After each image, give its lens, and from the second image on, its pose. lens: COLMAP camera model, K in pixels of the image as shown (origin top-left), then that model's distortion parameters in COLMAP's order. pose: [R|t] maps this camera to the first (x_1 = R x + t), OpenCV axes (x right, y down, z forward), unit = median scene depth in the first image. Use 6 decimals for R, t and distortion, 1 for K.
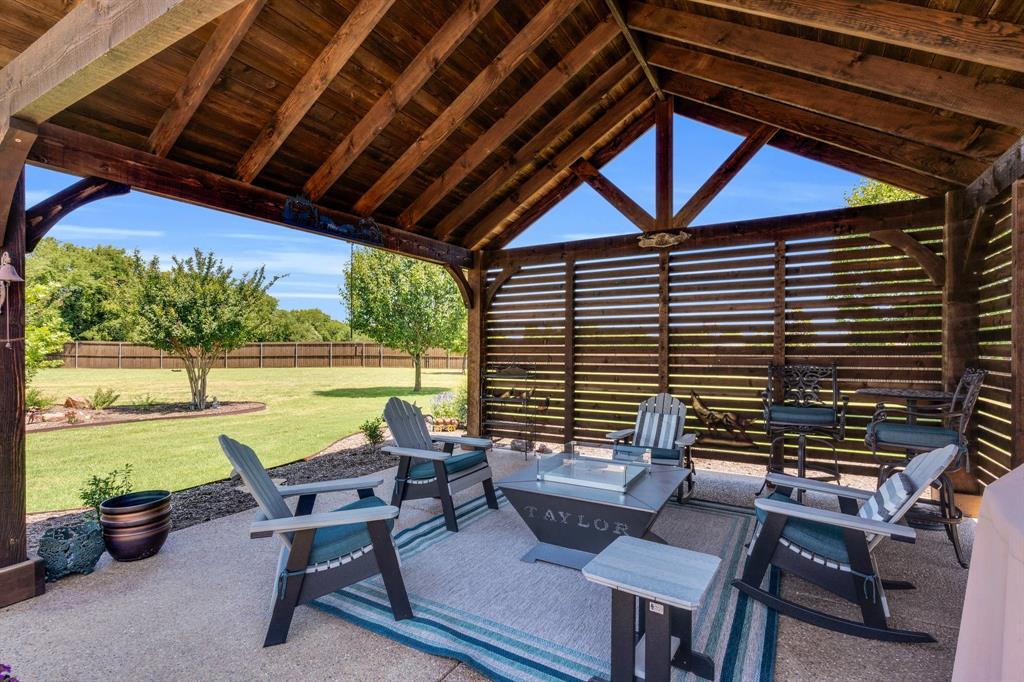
lens RADIAL K [[489.8, 0, 508.1], [0, 489.8, 350.3], [0, 0, 1]] dist [-0.000742, 0.000148]
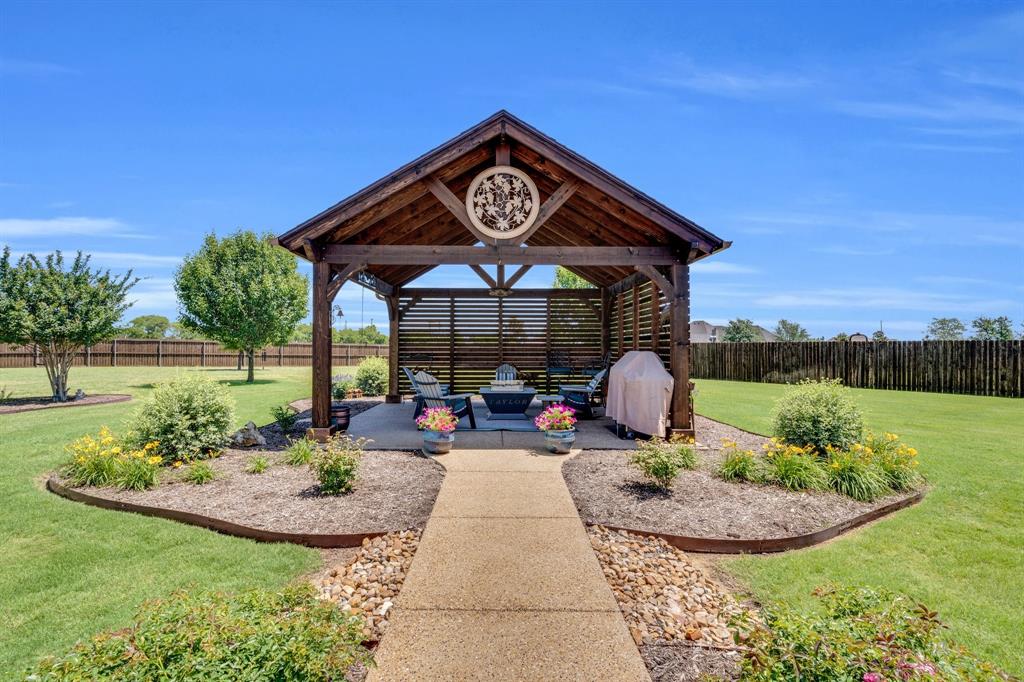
lens RADIAL K [[480.9, 0, 516.3], [0, 480.9, 345.3], [0, 0, 1]] dist [0.004193, 0.000562]
pose [[0.840195, 0.001116, 0.542283, -0.633949], [0.001593, 0.999988, -0.004527, 0.008923], [-0.542281, 0.004667, 0.840184, -0.656689]]
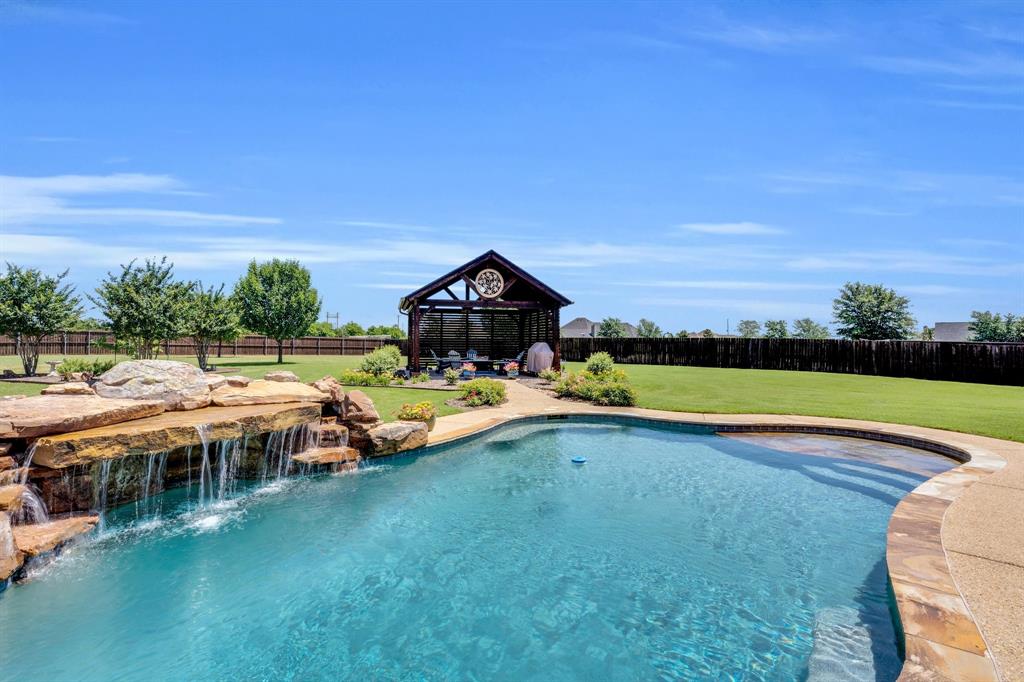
lens RADIAL K [[480.9, 0, 516.3], [0, 480.9, 345.3], [0, 0, 1]] dist [0.004193, 0.000562]
pose [[0.696604, -0.004520, 0.717442, -1.864131], [-0.003975, 0.999940, 0.010160, 0.008136], [-0.717445, -0.009929, 0.696545, -1.695370]]
